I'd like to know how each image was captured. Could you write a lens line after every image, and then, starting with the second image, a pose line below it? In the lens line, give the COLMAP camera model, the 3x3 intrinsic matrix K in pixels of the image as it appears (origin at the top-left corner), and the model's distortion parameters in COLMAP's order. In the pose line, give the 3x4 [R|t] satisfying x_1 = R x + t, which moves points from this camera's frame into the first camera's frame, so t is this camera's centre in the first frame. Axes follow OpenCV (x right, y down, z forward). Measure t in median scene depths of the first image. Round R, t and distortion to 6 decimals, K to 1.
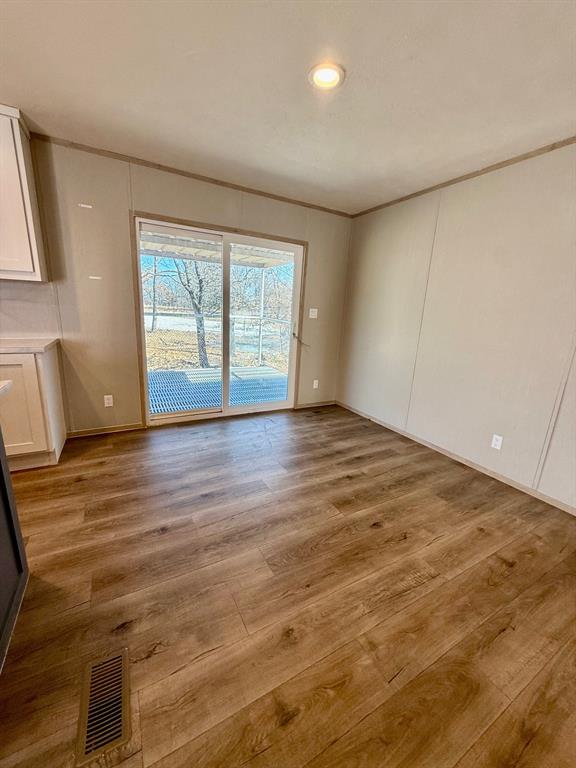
lens RADIAL K [[296.4, 0, 282.7], [0, 296.4, 371.8], [0, 0, 1]] dist [0.000611, -0.001255]
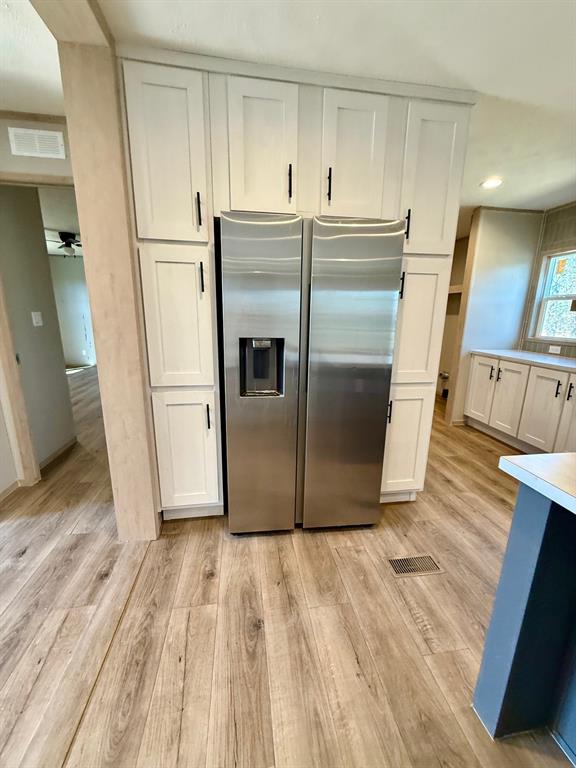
lens RADIAL K [[296.4, 0, 285.0], [0, 296.4, 383.8], [0, 0, 1]] dist [0.000611, -0.001255]
pose [[-0.333052, 0.164054, -0.928527, 1.195416], [-0.221599, 0.943548, 0.246193, -0.069859], [0.916499, 0.287756, -0.277896, 0.636353]]
